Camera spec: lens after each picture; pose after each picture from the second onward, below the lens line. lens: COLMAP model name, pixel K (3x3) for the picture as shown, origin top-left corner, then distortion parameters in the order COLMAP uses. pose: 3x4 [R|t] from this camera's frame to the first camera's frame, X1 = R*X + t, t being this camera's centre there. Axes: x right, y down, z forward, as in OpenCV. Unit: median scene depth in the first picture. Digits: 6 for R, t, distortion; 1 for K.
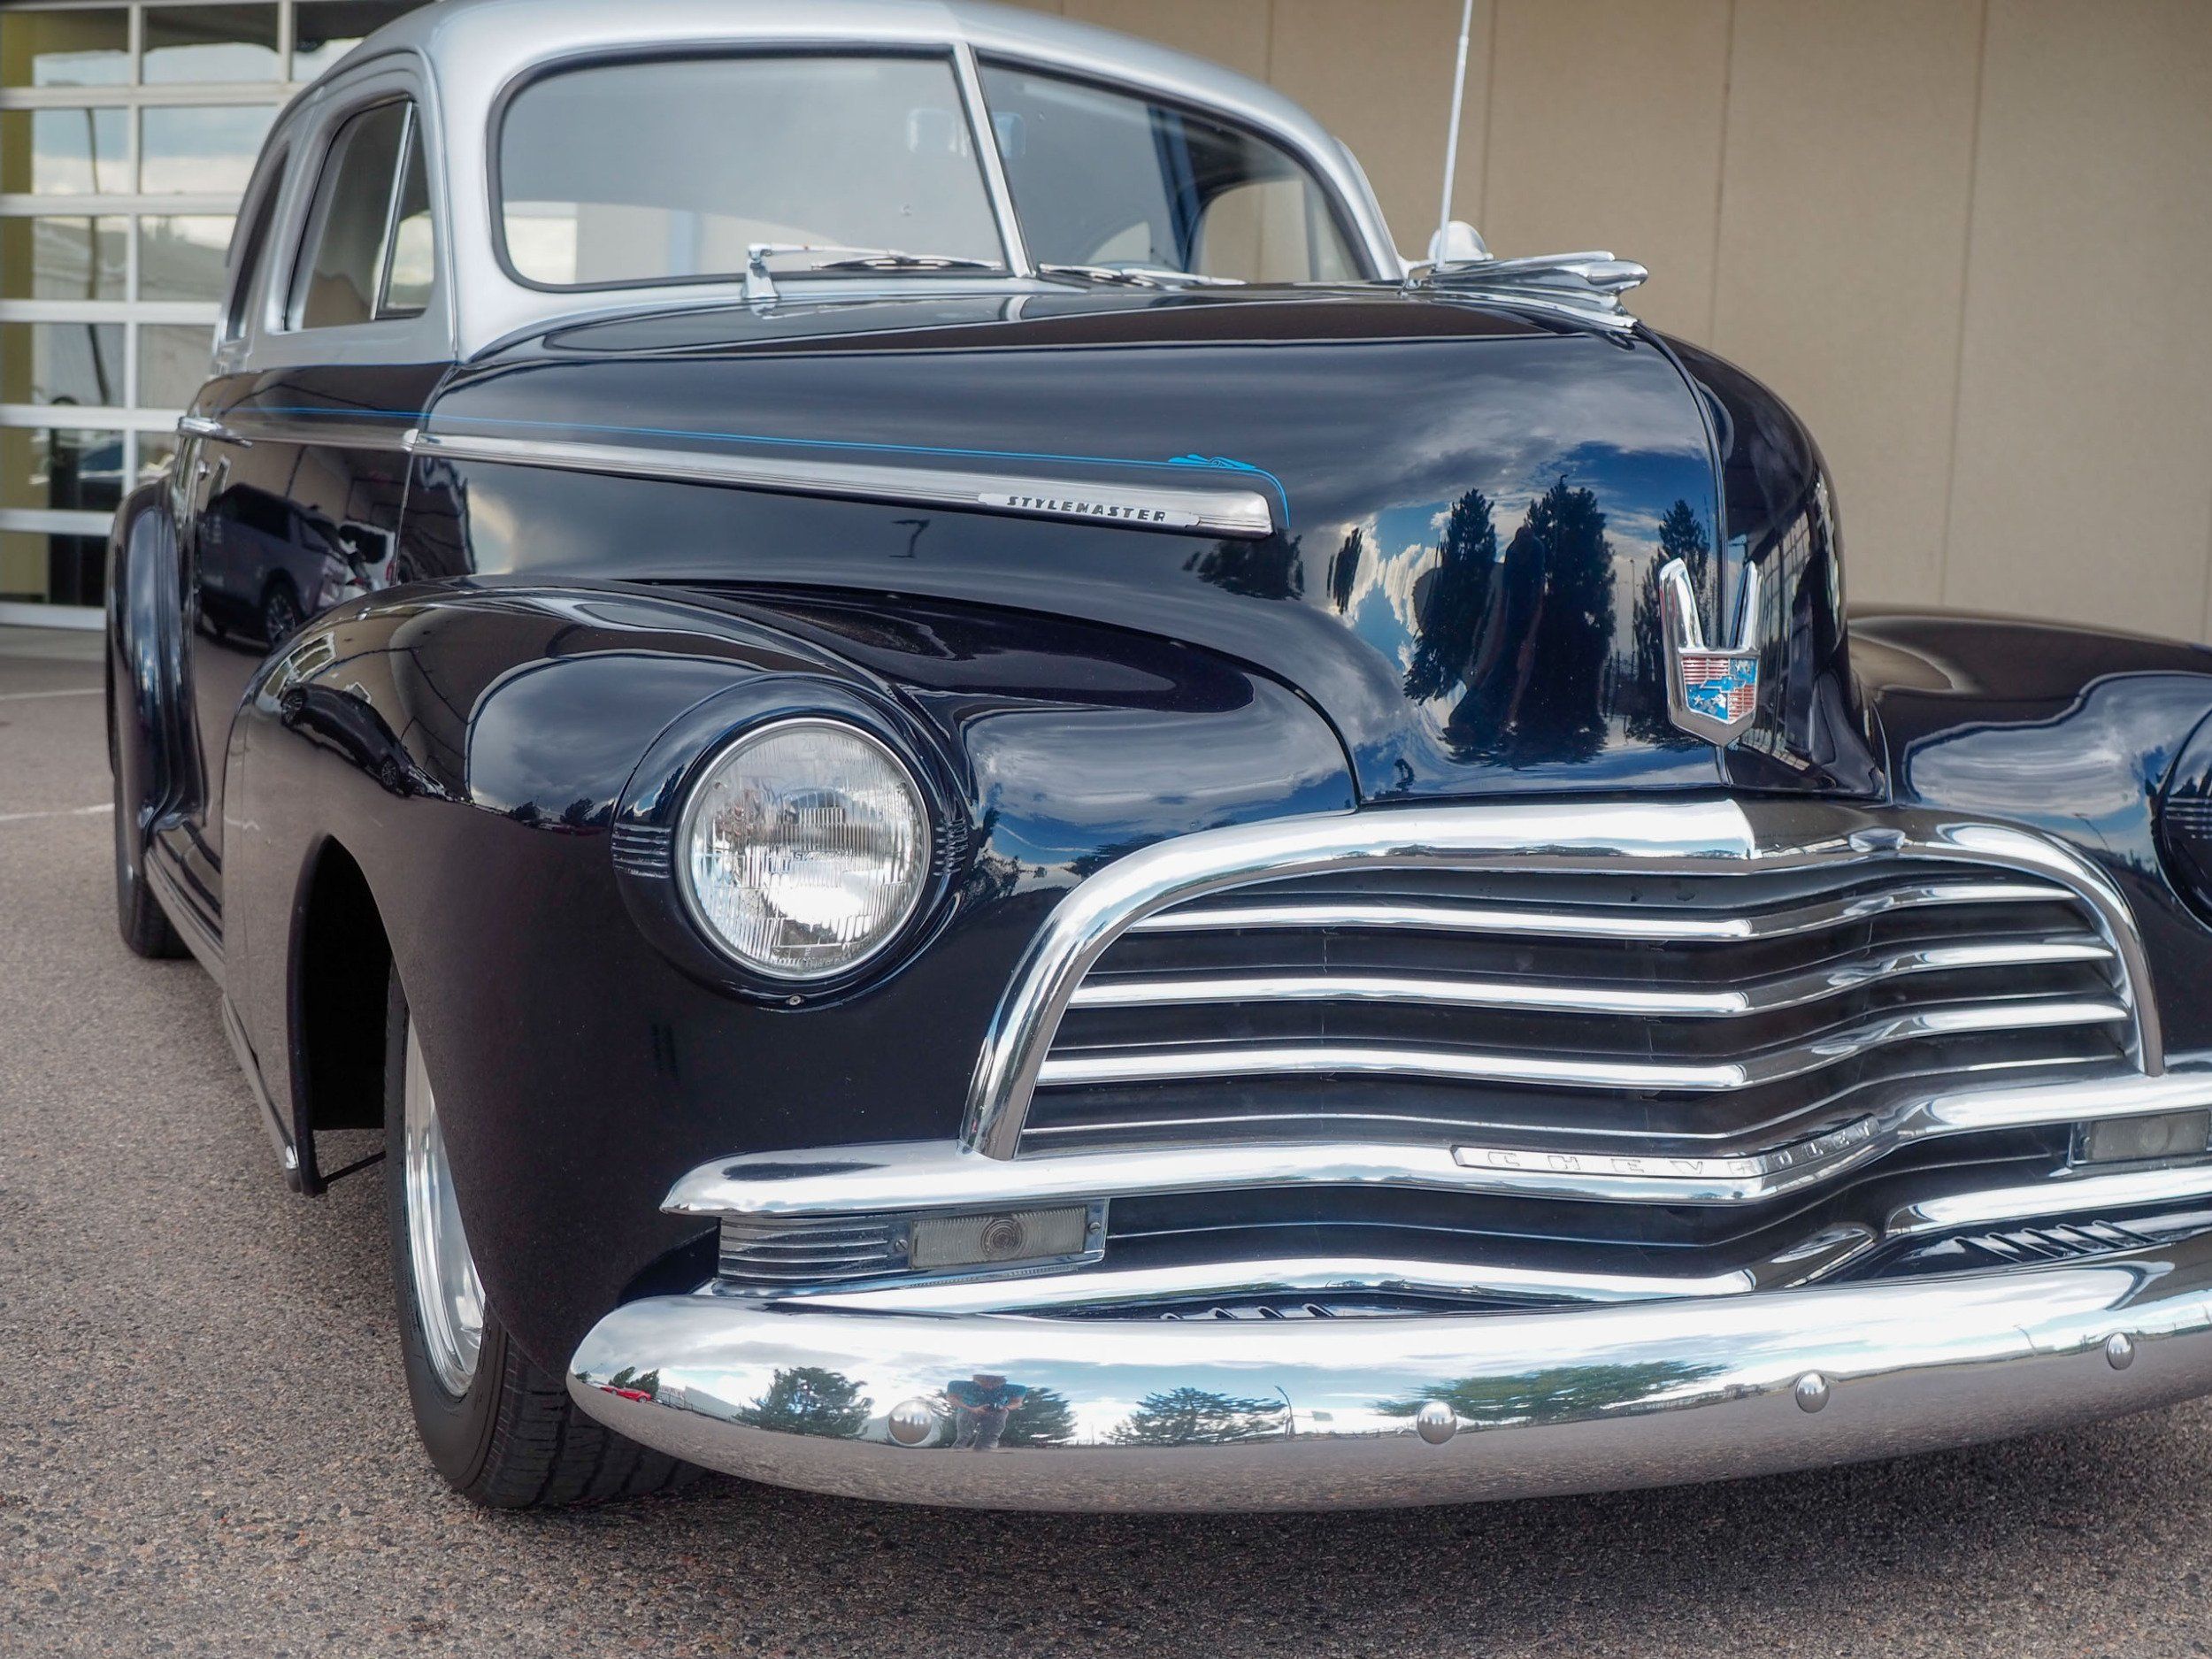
lens RADIAL K [[2763.1, 0, 1125.0], [0, 2763.1, 838.0], [0, 0, 1]] dist [-0.002315, 0.000000]
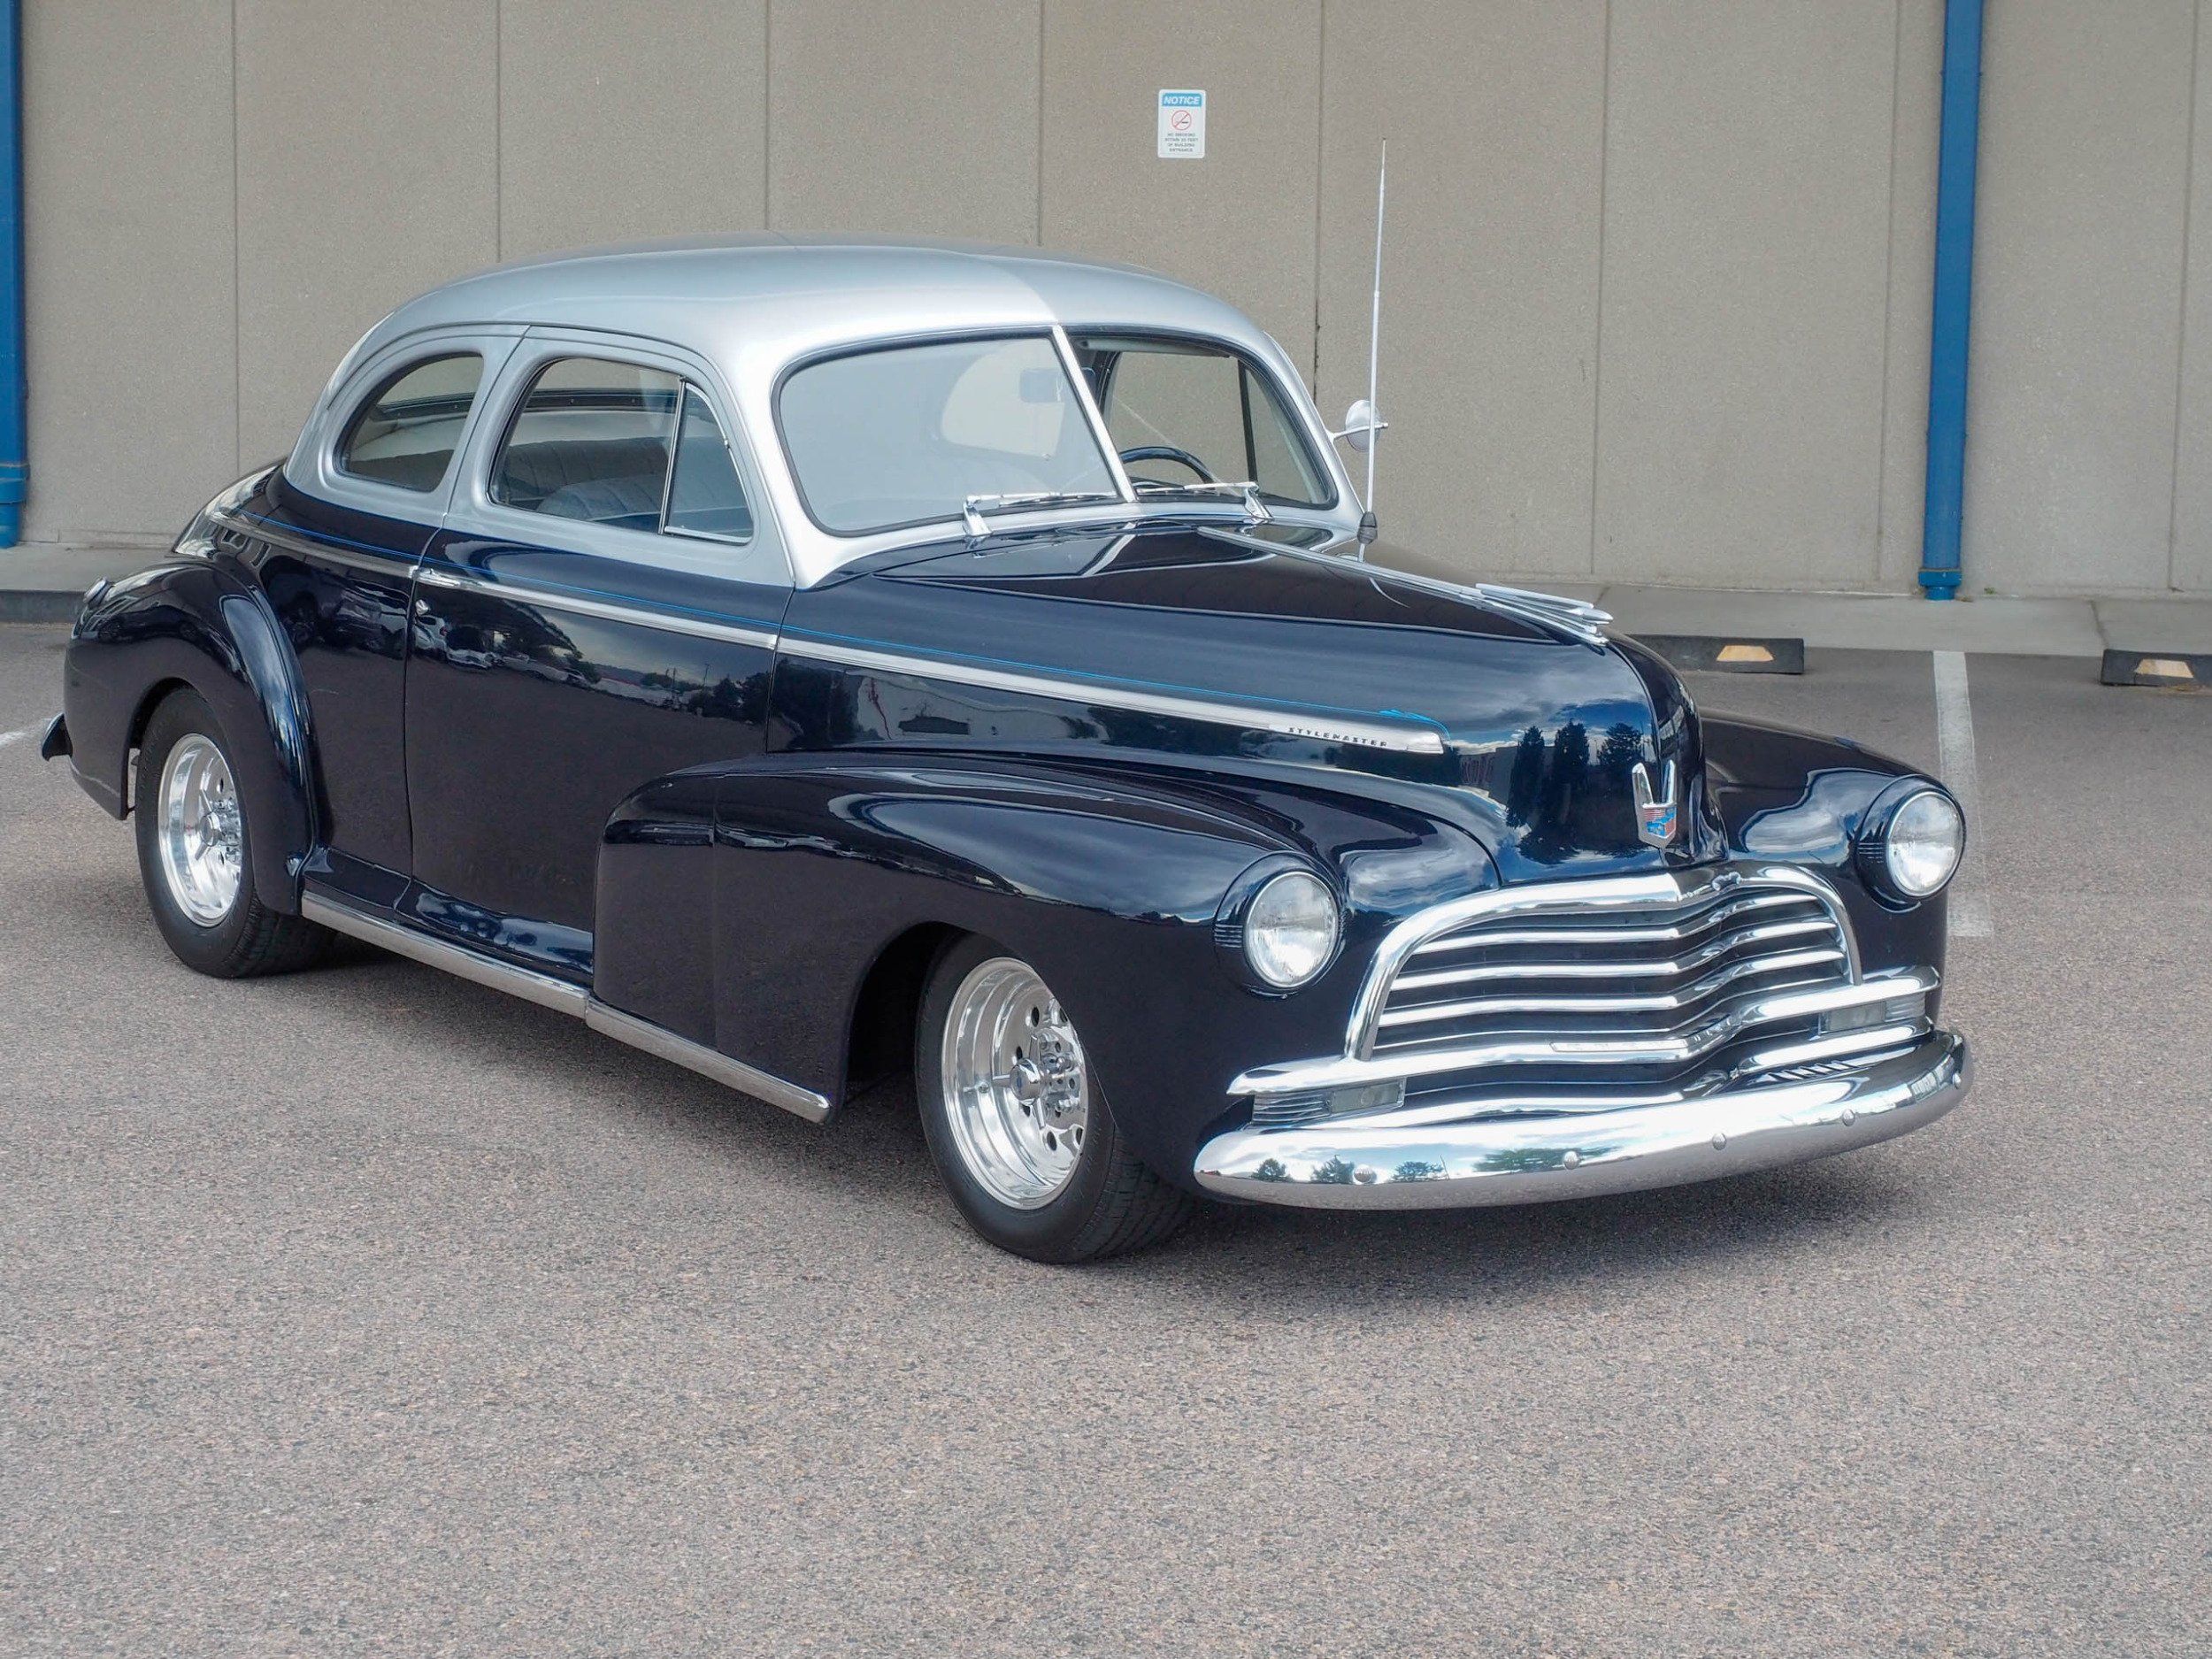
lens RADIAL K [[4811.0, 0, 1104.9], [0, 4811.0, 839.7], [0, 0, 1]] dist [-0.012991, 0.000000]
pose [[0.977476, -0.058638, 0.202738, -0.876967], [0.047828, 0.997181, 0.057817, -0.251986], [-0.205557, -0.046818, 0.977525, -2.330843]]
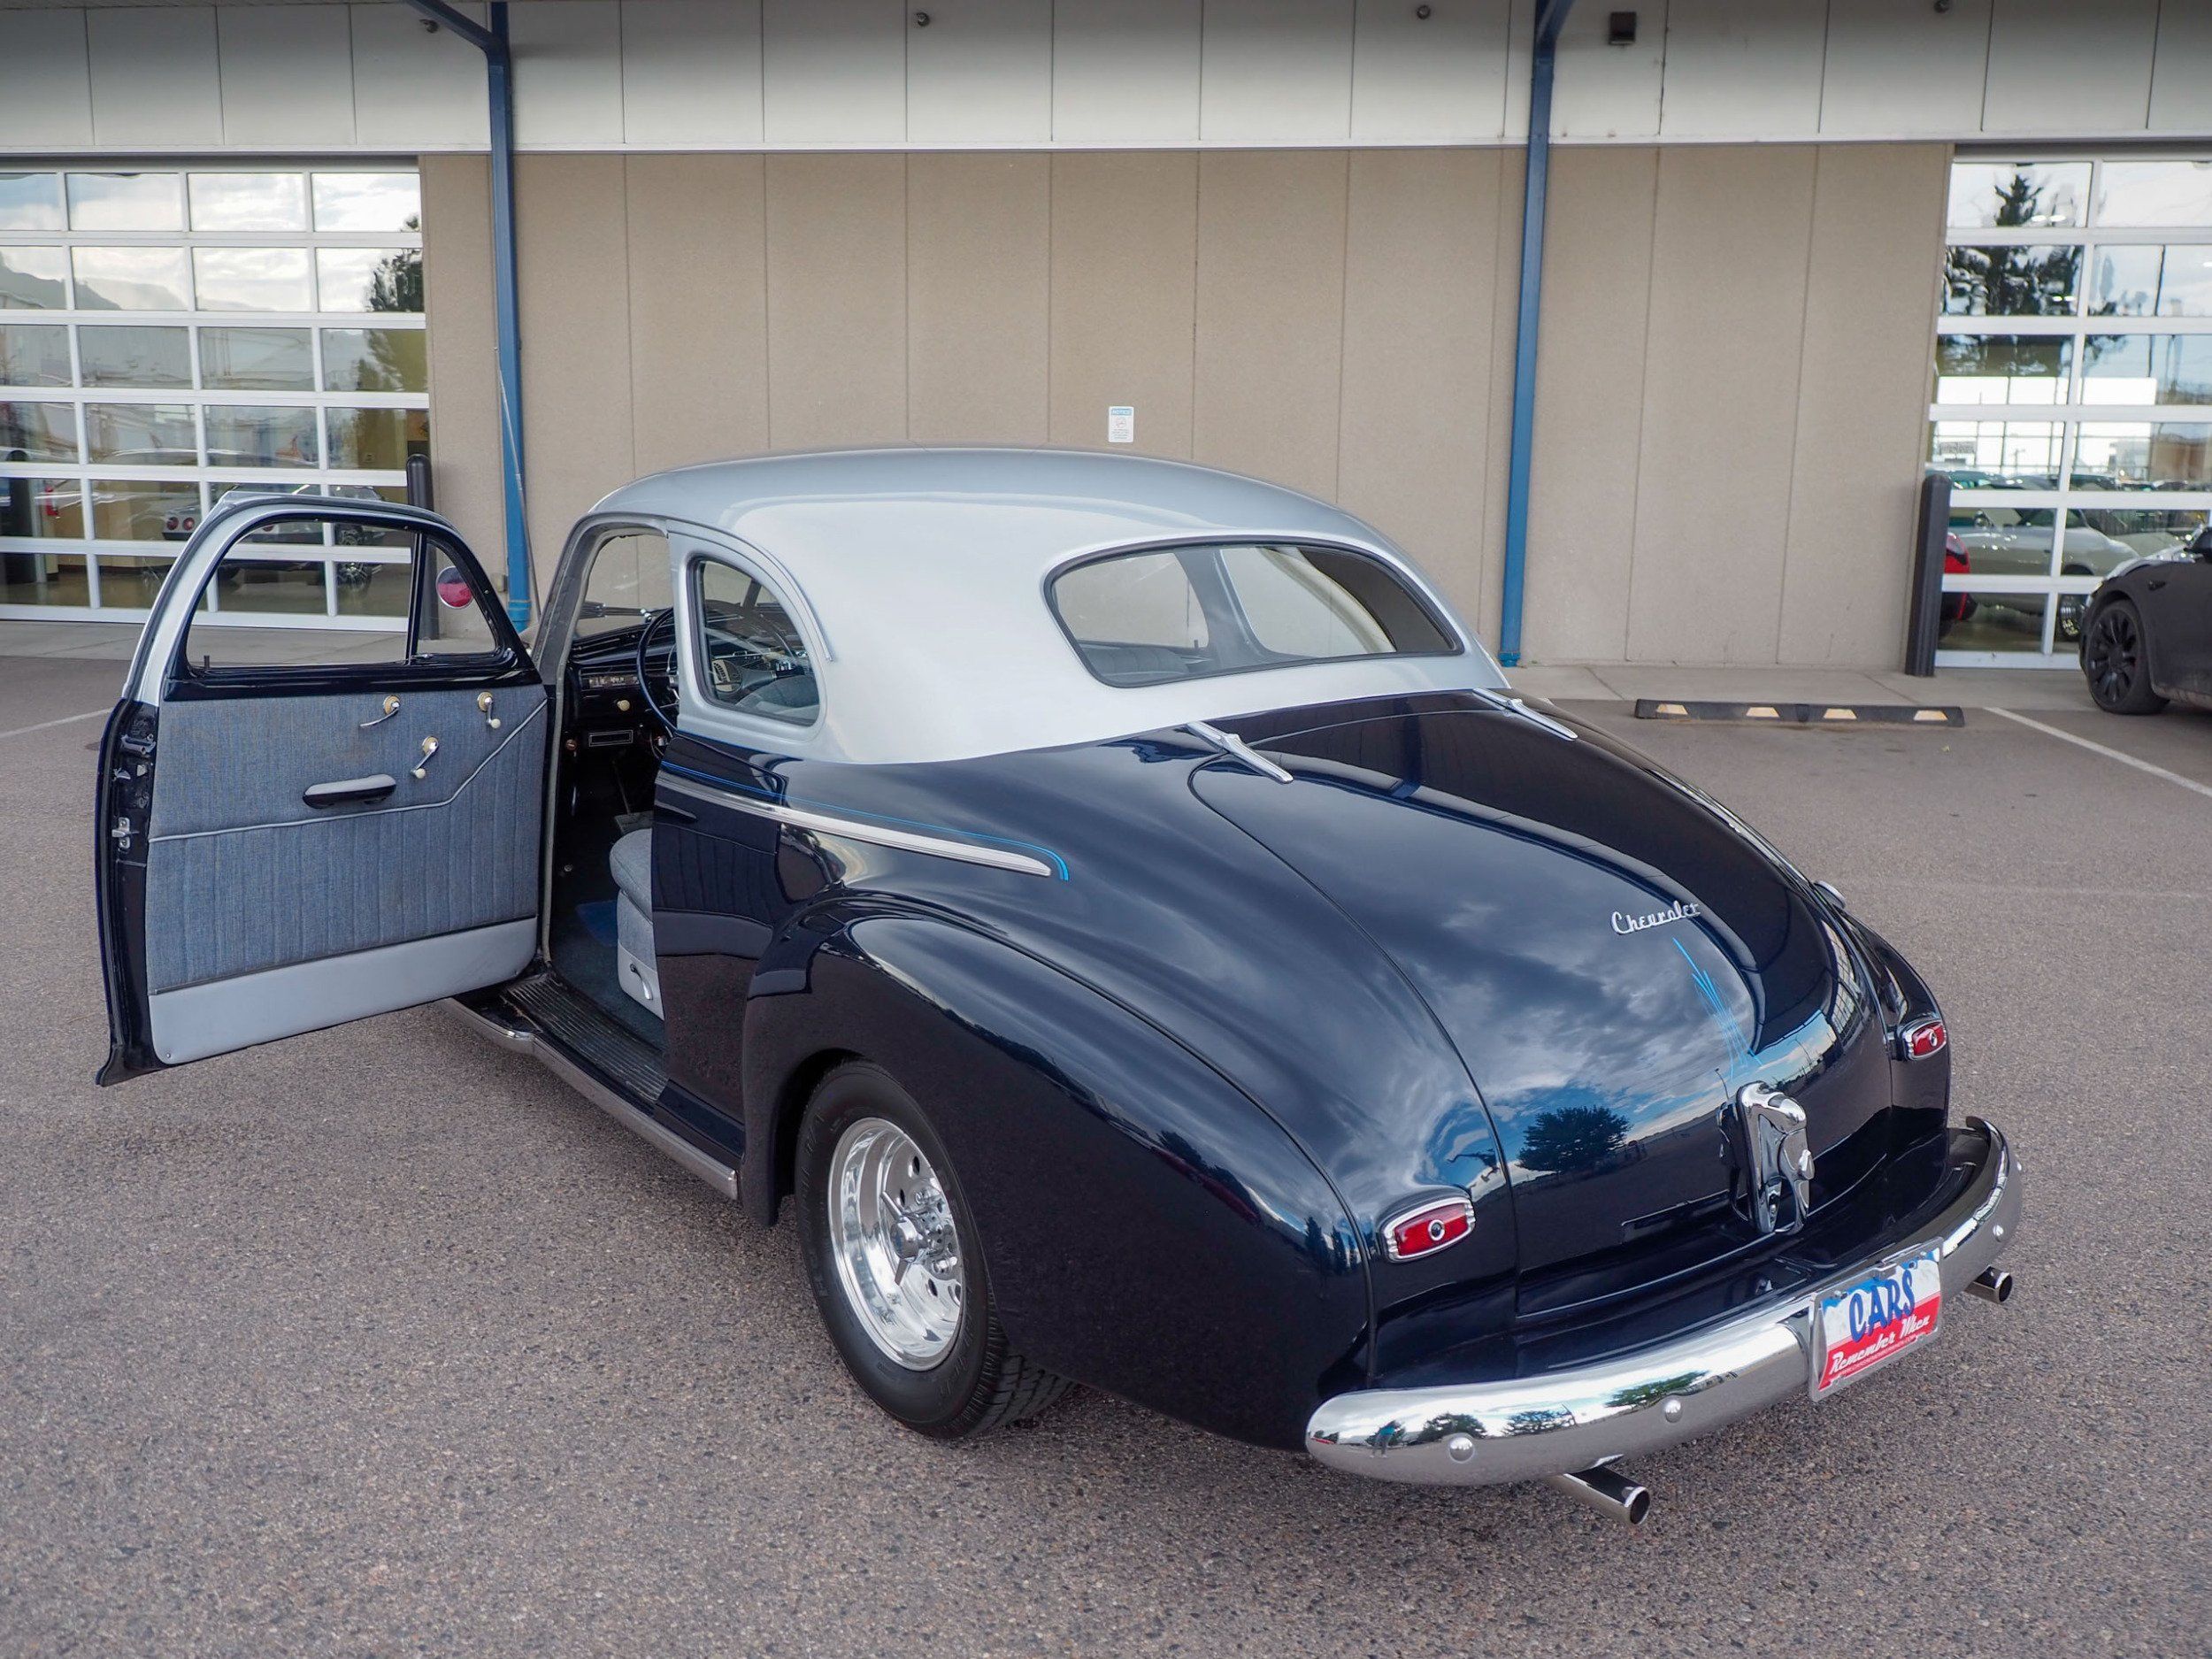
lens RADIAL K [[1791.2, 0, 1100.1], [0, 1791.2, 808.1], [0, 0, 1]] dist [0.008033, -0.017167]
pose [[0.967188, -0.077300, 0.242016, -0.637950], [0.053628, 0.993243, 0.102924, -0.333203], [-0.248337, -0.086568, 0.964798, -0.225152]]
